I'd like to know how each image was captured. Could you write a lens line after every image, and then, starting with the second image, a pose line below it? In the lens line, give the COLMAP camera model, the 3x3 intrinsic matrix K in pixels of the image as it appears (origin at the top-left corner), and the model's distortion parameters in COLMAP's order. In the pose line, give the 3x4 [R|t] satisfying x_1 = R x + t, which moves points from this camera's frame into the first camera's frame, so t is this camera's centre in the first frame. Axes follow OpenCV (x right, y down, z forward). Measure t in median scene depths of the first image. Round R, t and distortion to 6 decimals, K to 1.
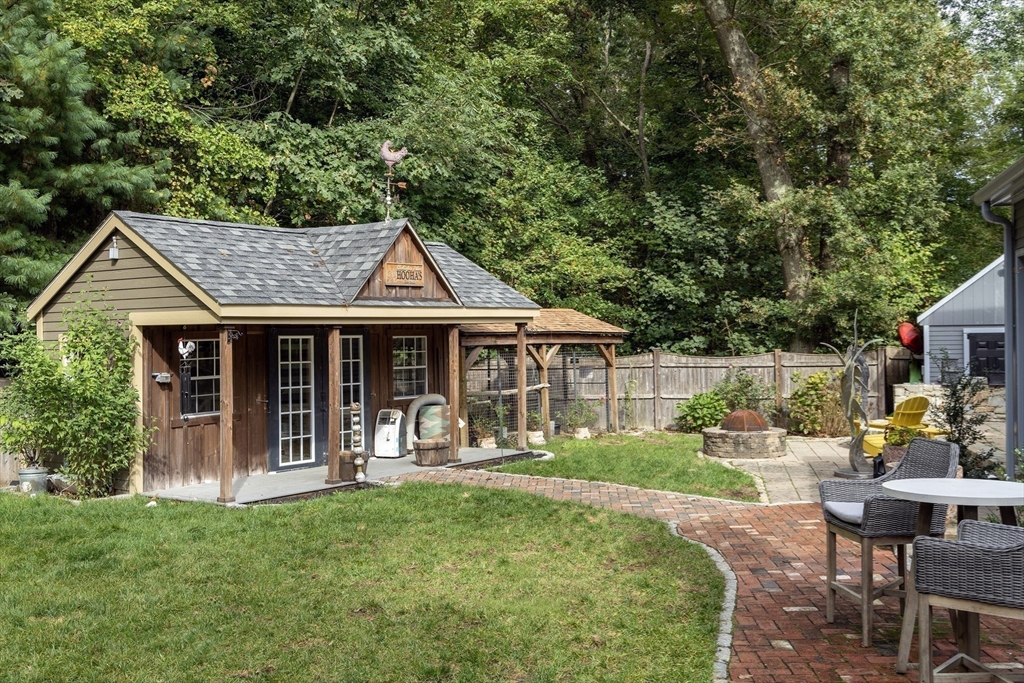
lens RADIAL K [[1081.2, 0, 512.0], [0, 1081.2, 341.5], [0, 0, 1]] dist [0.001668, 0.006895]
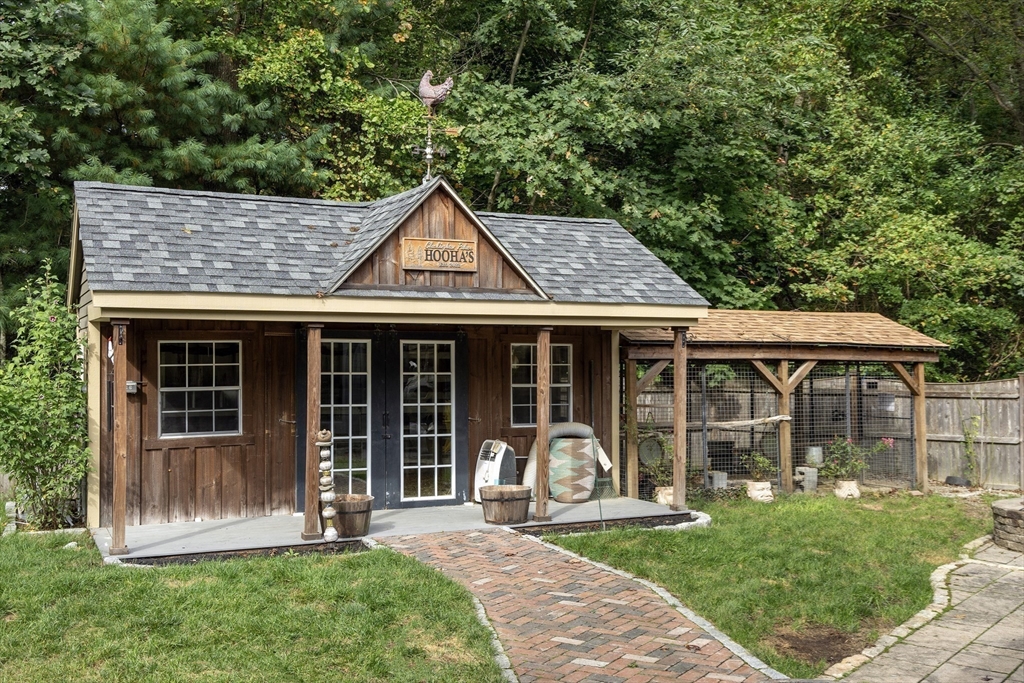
lens RADIAL K [[1048.8, 0, 512.1], [0, 1048.8, 367.3], [0, 0, 1]] dist [0.056987, -0.002548]
pose [[0.879303, 0.027658, -0.475460, 0.235162], [-0.022664, 0.999611, 0.016234, 0.000167], [0.475724, -0.003499, 0.879588, 0.353474]]
